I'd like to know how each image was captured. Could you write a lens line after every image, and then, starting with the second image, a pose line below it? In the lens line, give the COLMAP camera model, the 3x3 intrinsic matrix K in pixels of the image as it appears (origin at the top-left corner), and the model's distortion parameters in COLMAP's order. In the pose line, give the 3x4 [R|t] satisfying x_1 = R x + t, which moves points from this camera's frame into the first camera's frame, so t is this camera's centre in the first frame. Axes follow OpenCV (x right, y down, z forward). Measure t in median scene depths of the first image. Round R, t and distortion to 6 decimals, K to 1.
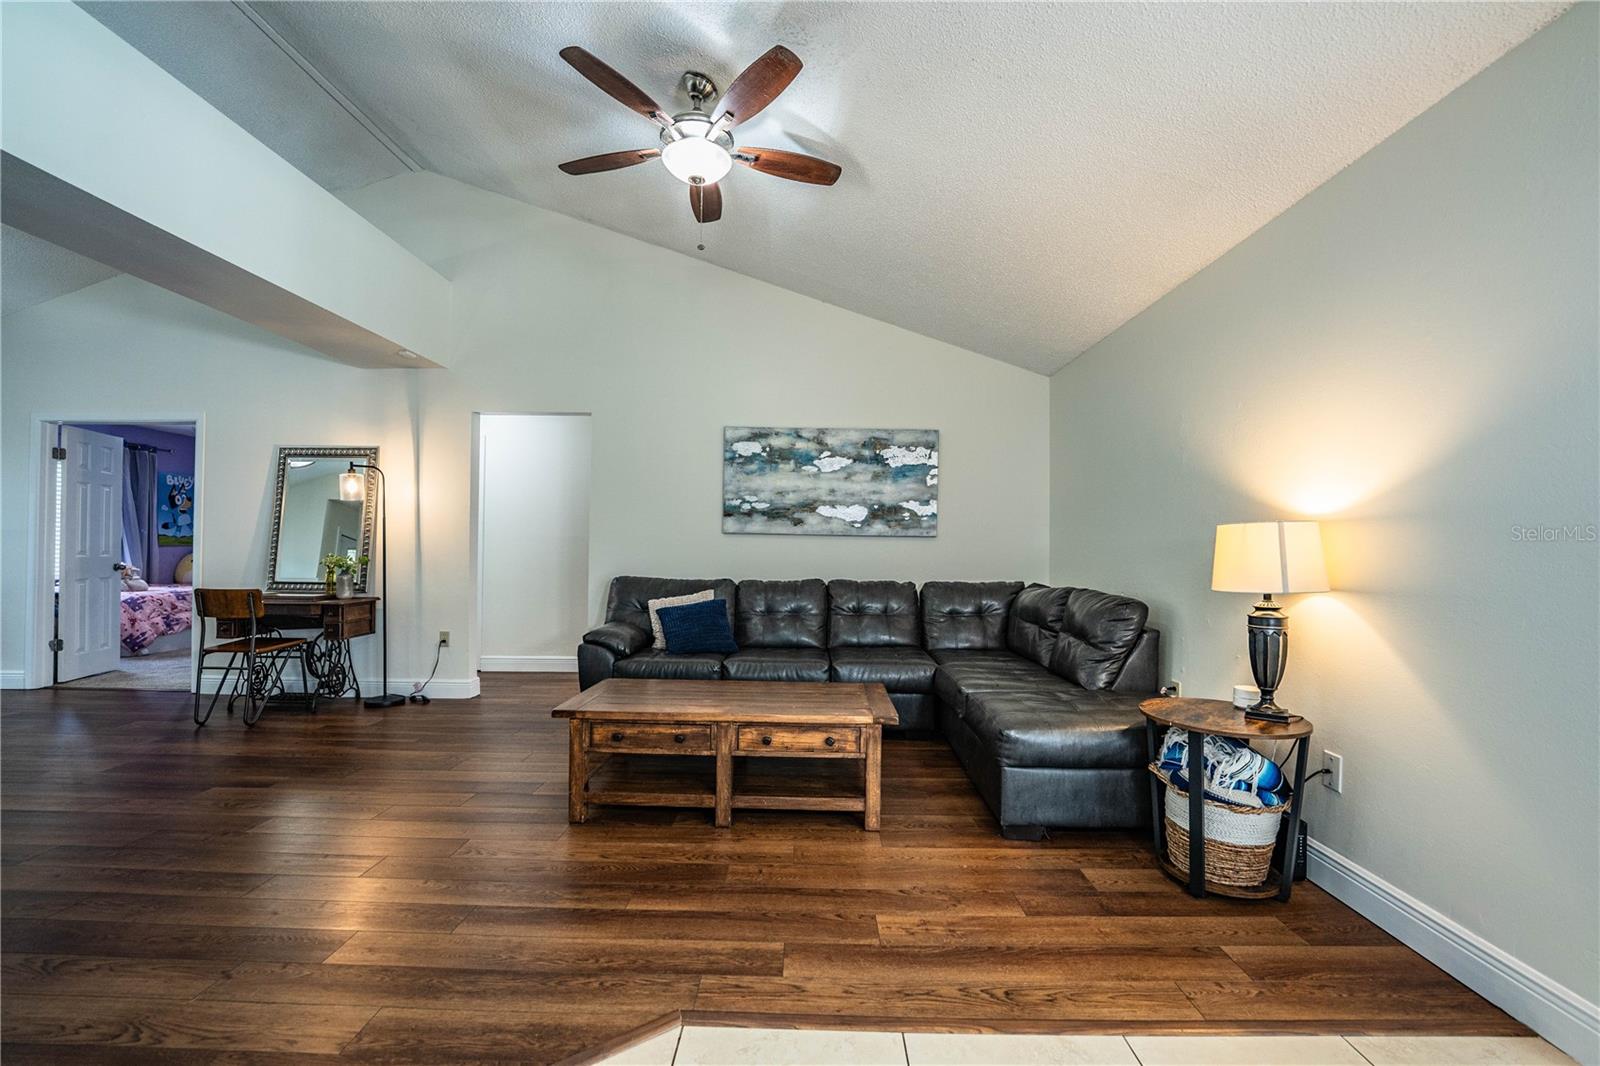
lens RADIAL K [[652.8, 0, 801.9], [0, 652.8, 538.1], [0, 0, 1]] dist [0.000873, 0.000040]
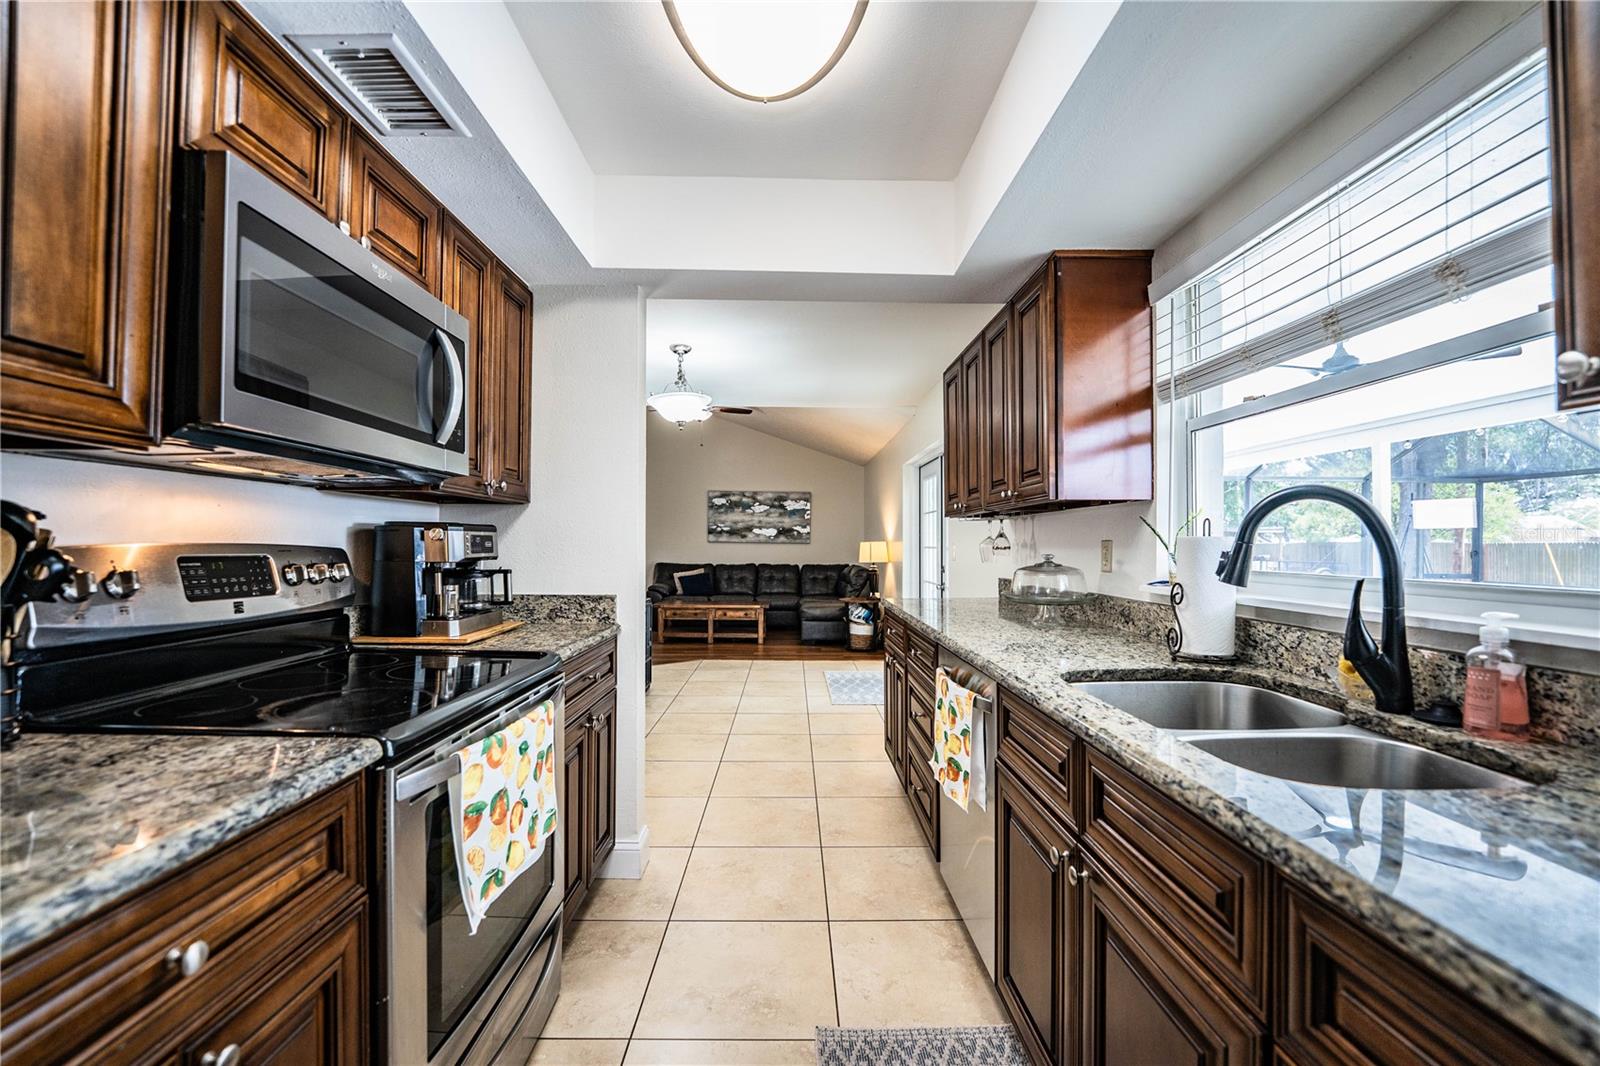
lens RADIAL K [[652.8, 0, 801.2], [0, 652.8, 529.6], [0, 0, 1]] dist [0.000873, 0.000040]
pose [[0.999377, -0.002890, 0.035181, 0.105478], [0.003138, 0.999971, -0.006997, -0.031368], [-0.035160, 0.007103, 0.999356, -1.107982]]
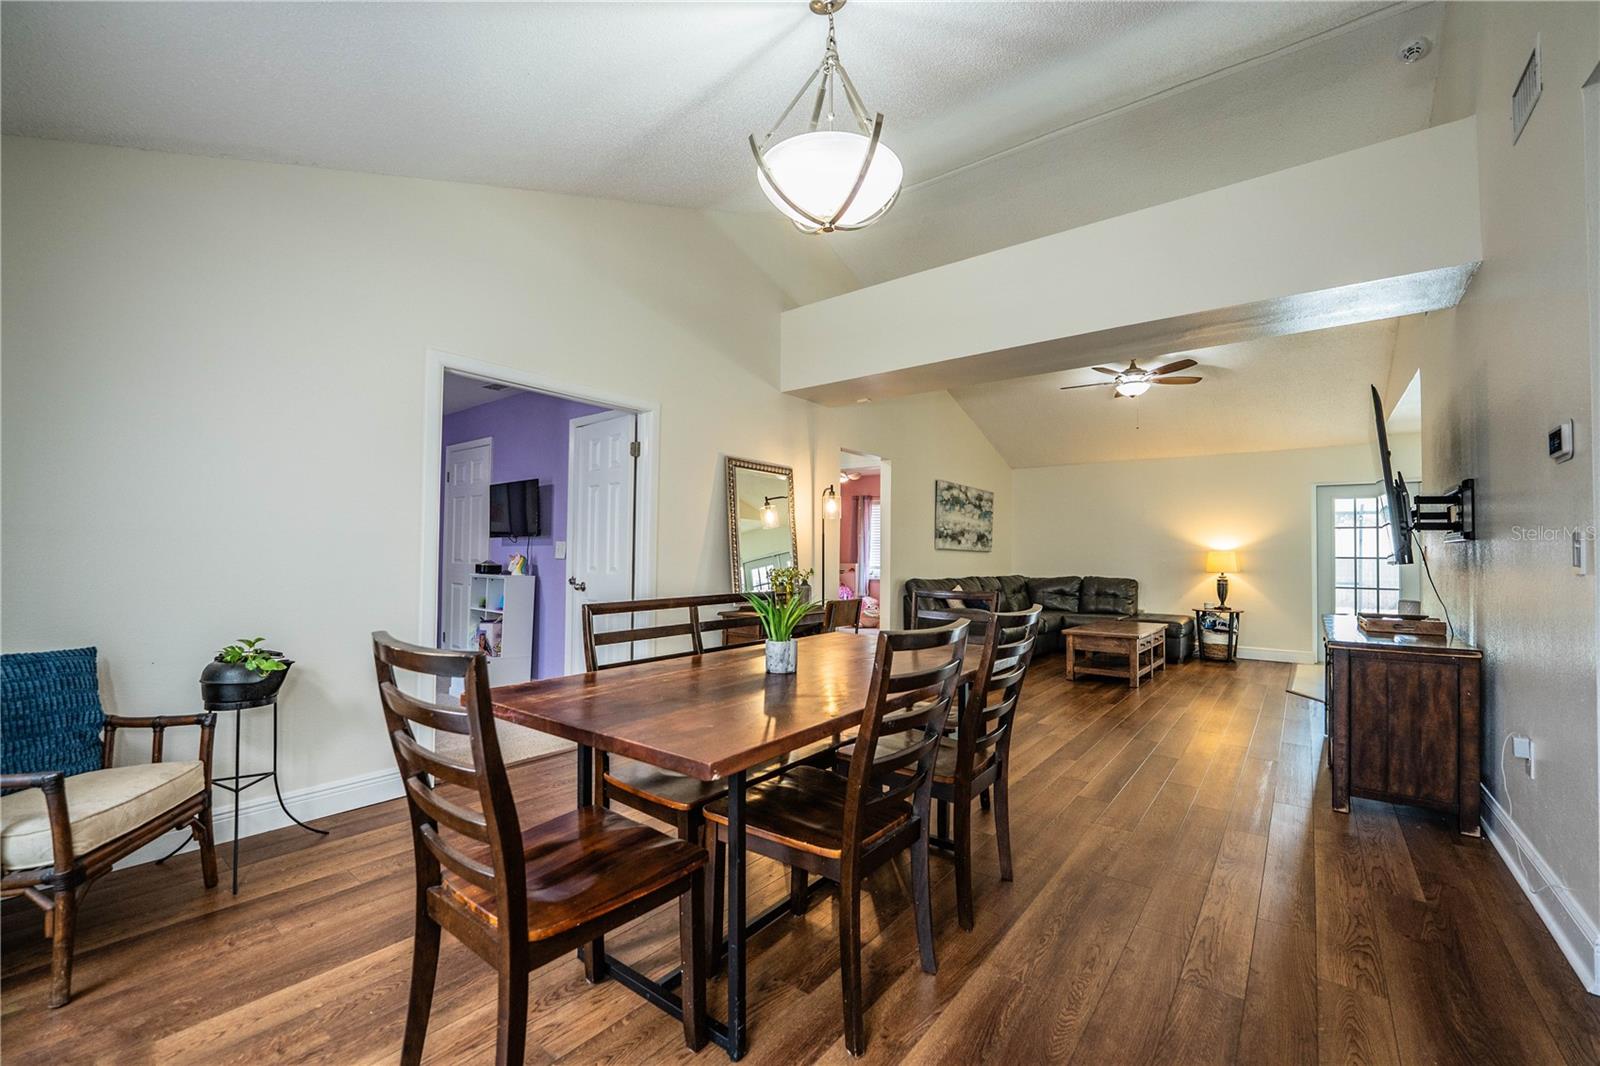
lens RADIAL K [[652.8, 0, 801.3], [0, 652.8, 542.9], [0, 0, 1]] dist [0.000873, 0.000040]
pose [[0.610483, 0.019730, 0.791784, -1.568997], [-0.020301, 0.999751, -0.009259, 0.000576], [-0.791769, -0.010421, 0.610731, 0.309084]]
